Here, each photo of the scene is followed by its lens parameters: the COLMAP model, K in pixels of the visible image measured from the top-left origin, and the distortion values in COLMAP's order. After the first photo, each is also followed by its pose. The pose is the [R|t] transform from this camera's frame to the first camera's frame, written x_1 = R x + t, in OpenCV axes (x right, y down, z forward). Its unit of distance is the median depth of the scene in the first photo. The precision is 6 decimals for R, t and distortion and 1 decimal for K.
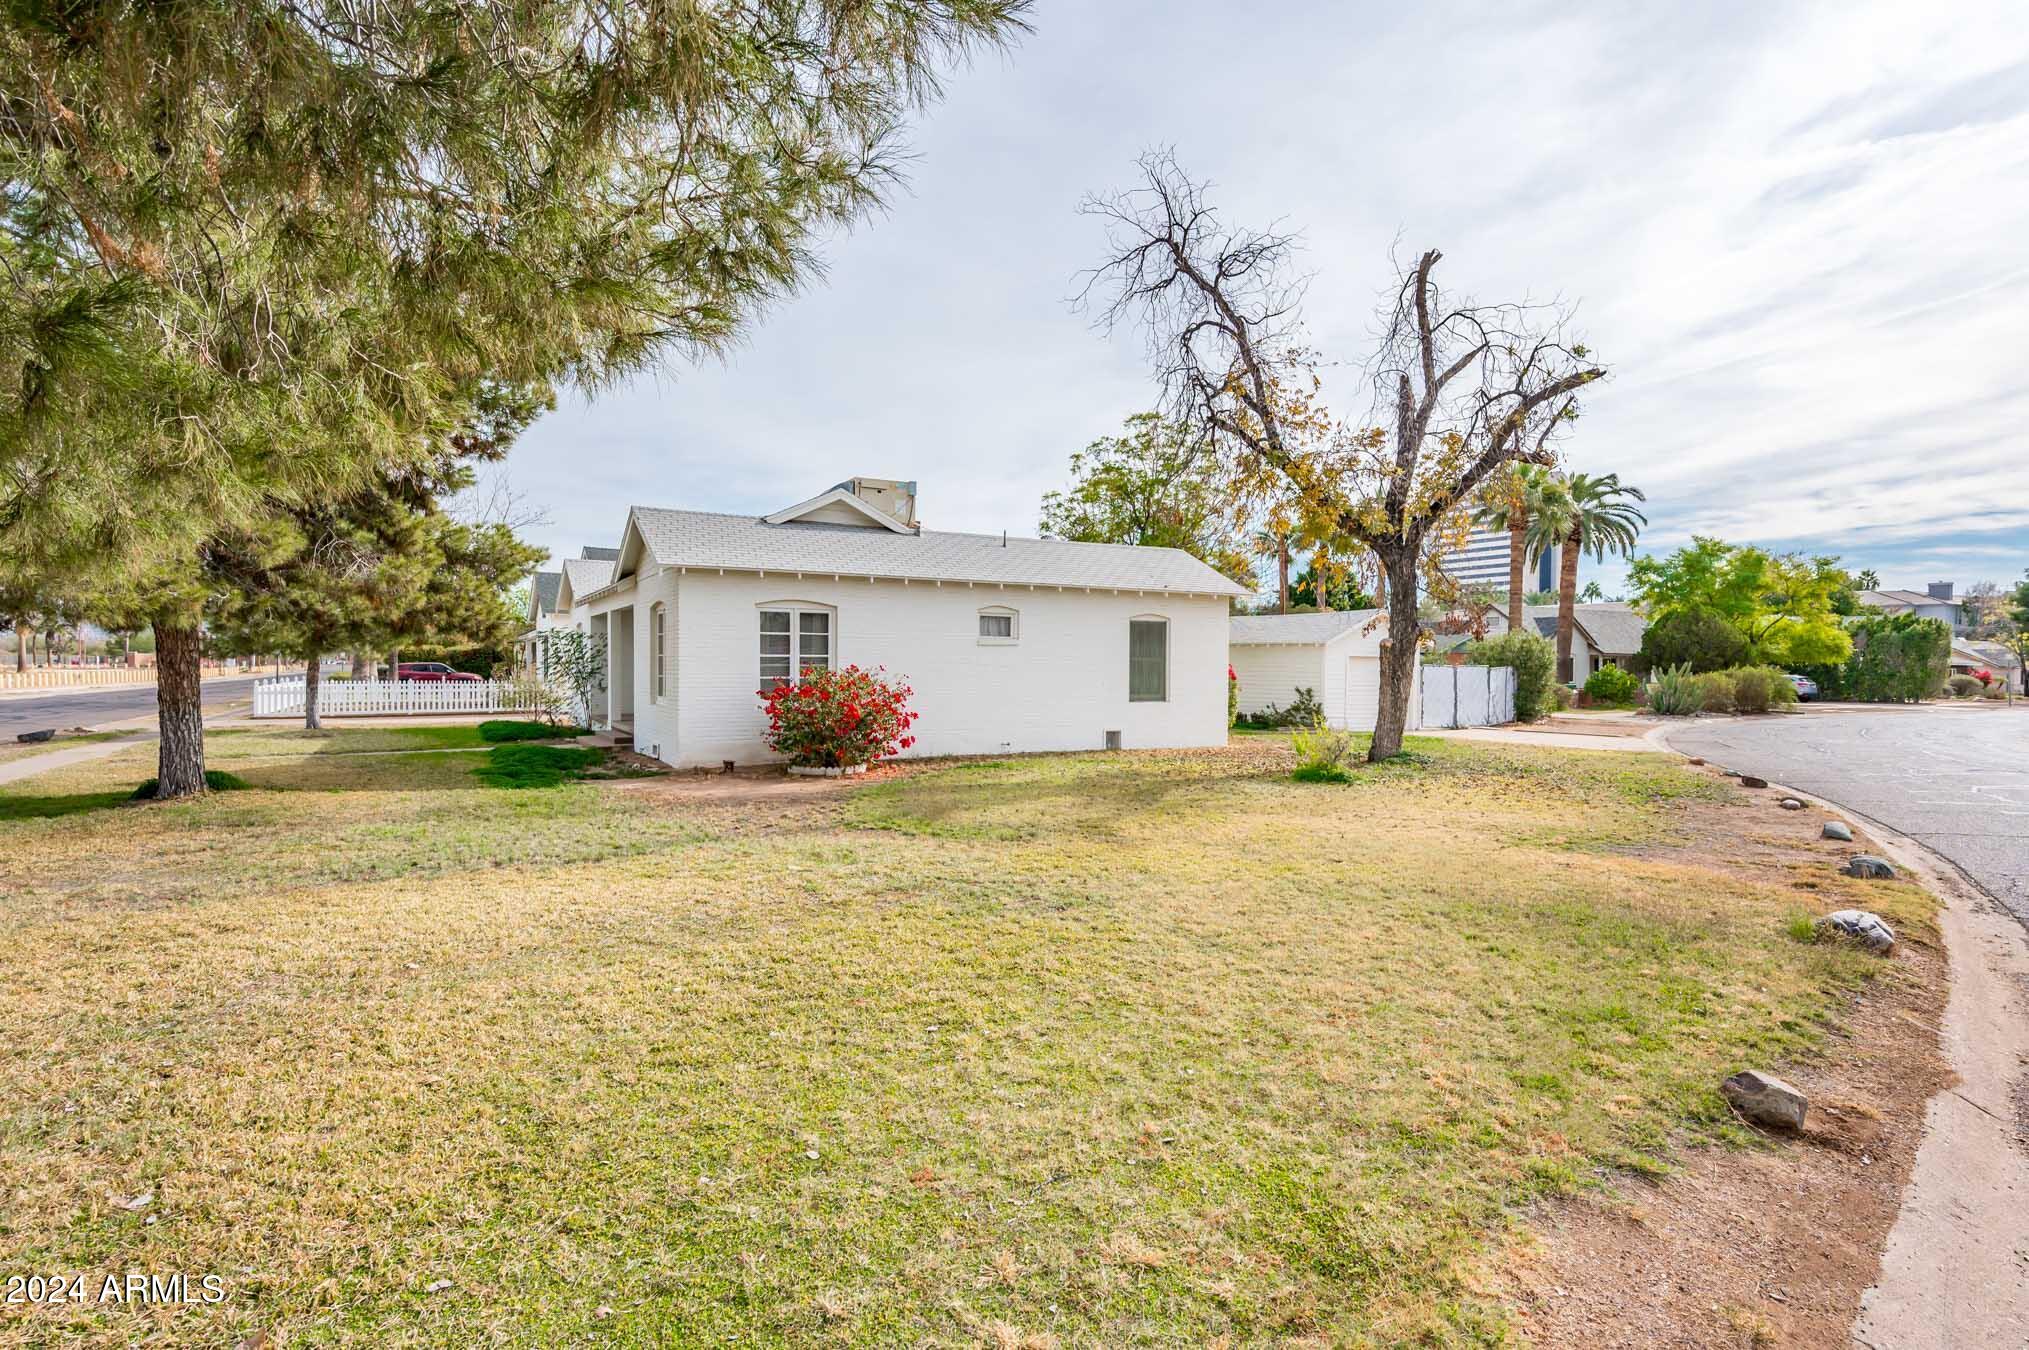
lens RADIAL K [[1072.9, 0, 1024.0], [0, 1072.9, 668.8], [0, 0, 1]] dist [0.003741, 0.000952]
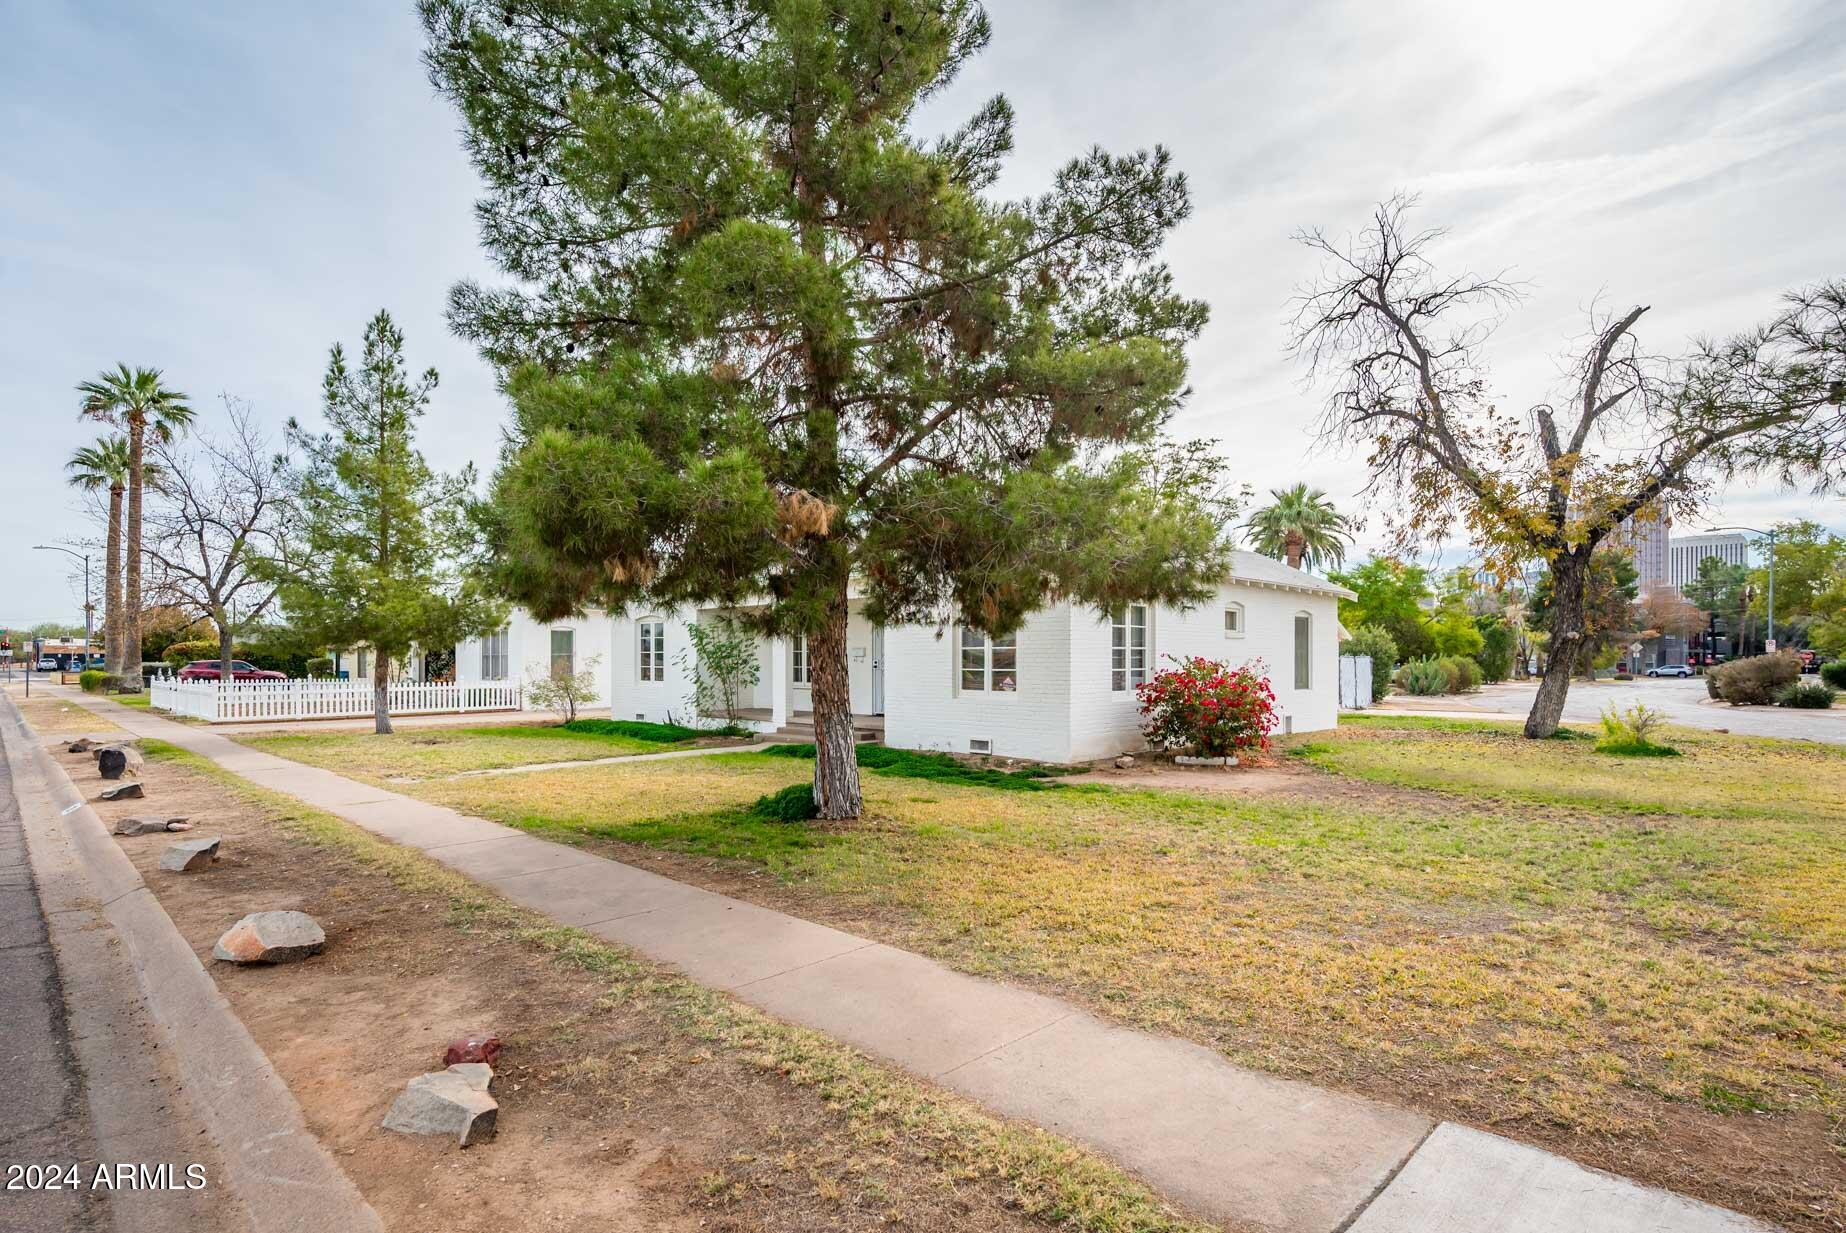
lens RADIAL K [[922.8, 0, 887.5], [0, 922.8, 657.8], [0, 0, 1]] dist [0.002181, 0.000106]
pose [[0.968720, -0.004690, 0.248110, -0.595897], [0.005994, 0.999972, -0.004504, 0.000214], [-0.248082, 0.005851, 0.968721, 0.190970]]
